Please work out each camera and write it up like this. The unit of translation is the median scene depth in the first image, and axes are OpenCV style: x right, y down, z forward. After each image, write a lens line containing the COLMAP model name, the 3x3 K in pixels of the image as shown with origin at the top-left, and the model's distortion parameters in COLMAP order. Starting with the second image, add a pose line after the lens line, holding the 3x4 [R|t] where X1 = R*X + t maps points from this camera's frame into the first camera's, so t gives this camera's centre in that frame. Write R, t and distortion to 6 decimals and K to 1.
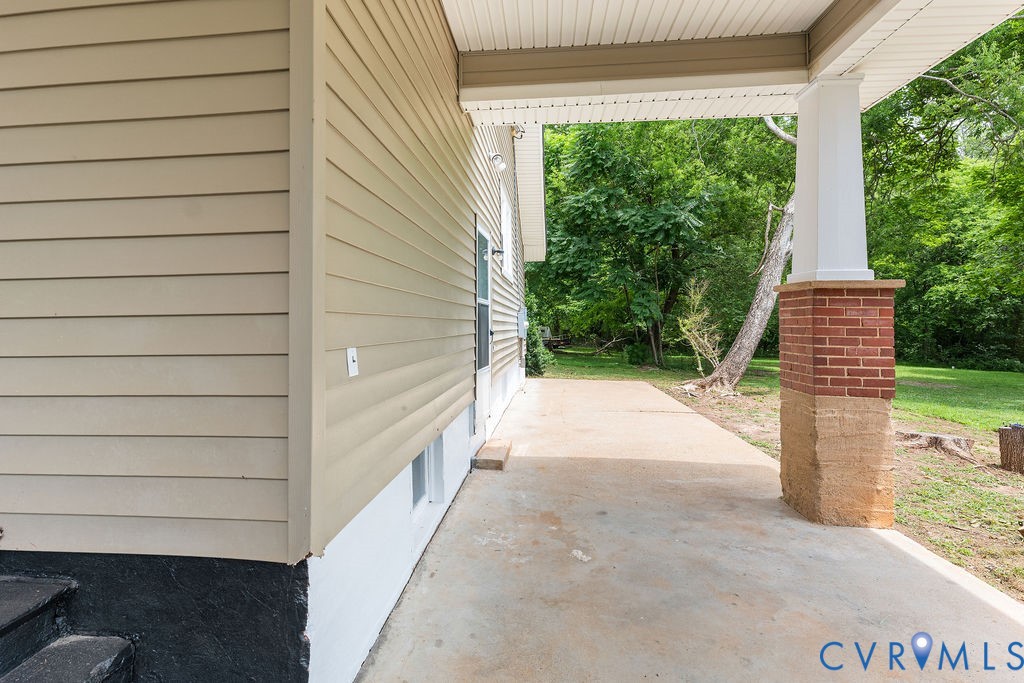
lens RADIAL K [[484.8, 0, 506.5], [0, 484.8, 319.6], [0, 0, 1]] dist [0.000713, -0.001070]
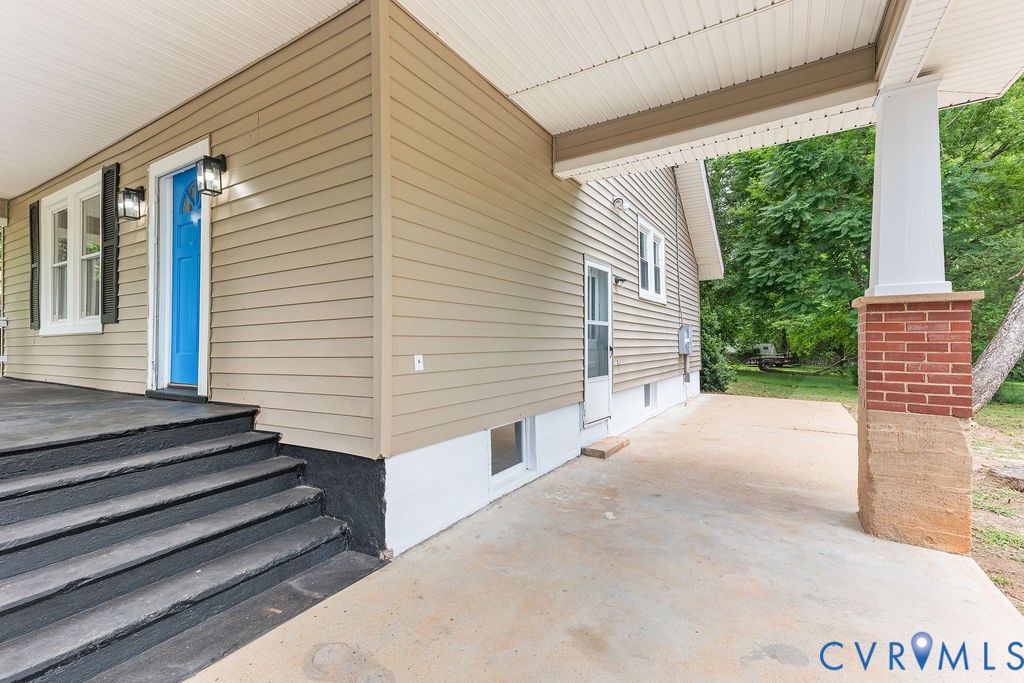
lens RADIAL K [[456.2, 0, 512.0], [0, 456.2, 341.5], [0, 0, 1]] dist [0.026324, -0.000291]
pose [[0.896290, -0.005959, -0.443429, 0.402322], [0.009998, 0.999927, 0.006772, -0.000271], [0.443356, -0.010503, 0.896284, -0.202447]]
